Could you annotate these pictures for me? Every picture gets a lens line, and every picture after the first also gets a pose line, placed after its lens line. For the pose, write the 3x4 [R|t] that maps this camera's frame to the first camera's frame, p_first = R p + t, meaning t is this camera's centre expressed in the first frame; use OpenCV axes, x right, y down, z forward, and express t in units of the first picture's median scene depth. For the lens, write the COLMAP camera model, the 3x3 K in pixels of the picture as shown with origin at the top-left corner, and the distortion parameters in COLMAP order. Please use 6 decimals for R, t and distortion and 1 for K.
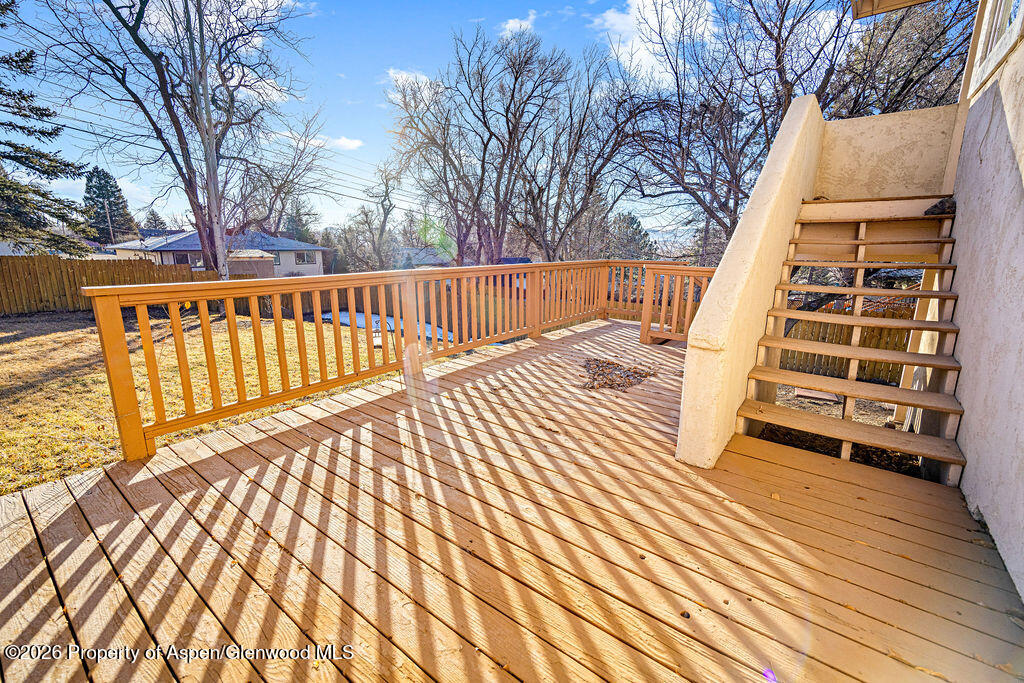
lens RADIAL K [[436.8, 0, 513.5], [0, 436.8, 341.2], [0, 0, 1]] dist [-0.010522, 0.000066]
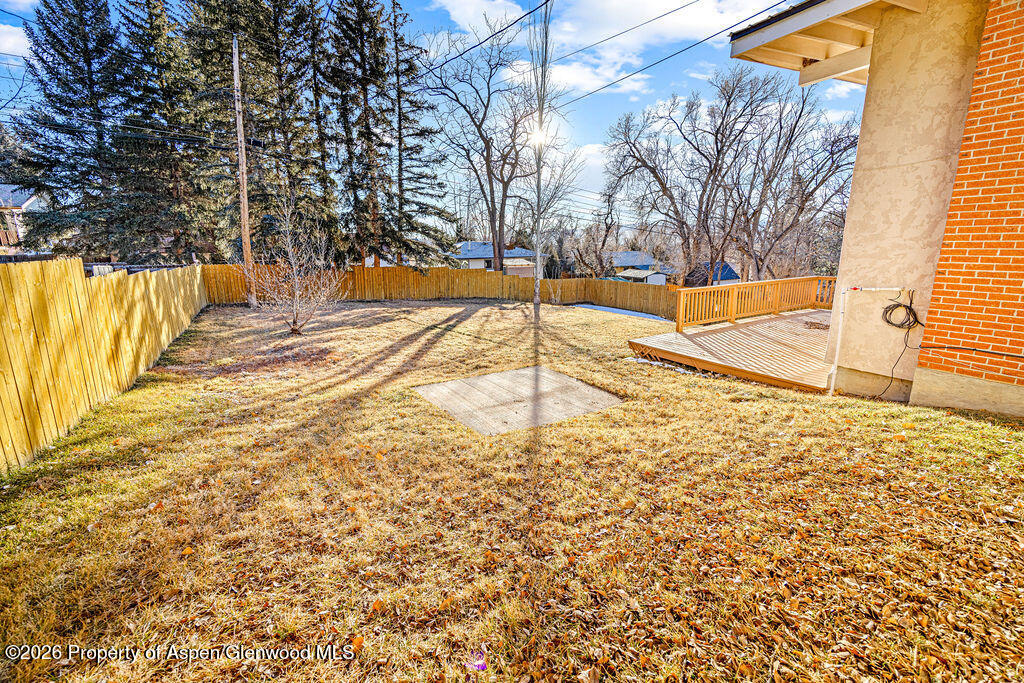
lens RADIAL K [[436.8, 0, 511.2], [0, 436.8, 340.2], [0, 0, 1]] dist [-0.010522, 0.000066]
pose [[0.926048, 0.059564, -0.372675, -0.056641], [-0.060288, 0.998134, 0.009720, 0.028706], [0.372558, 0.013466, 0.927911, -0.235863]]
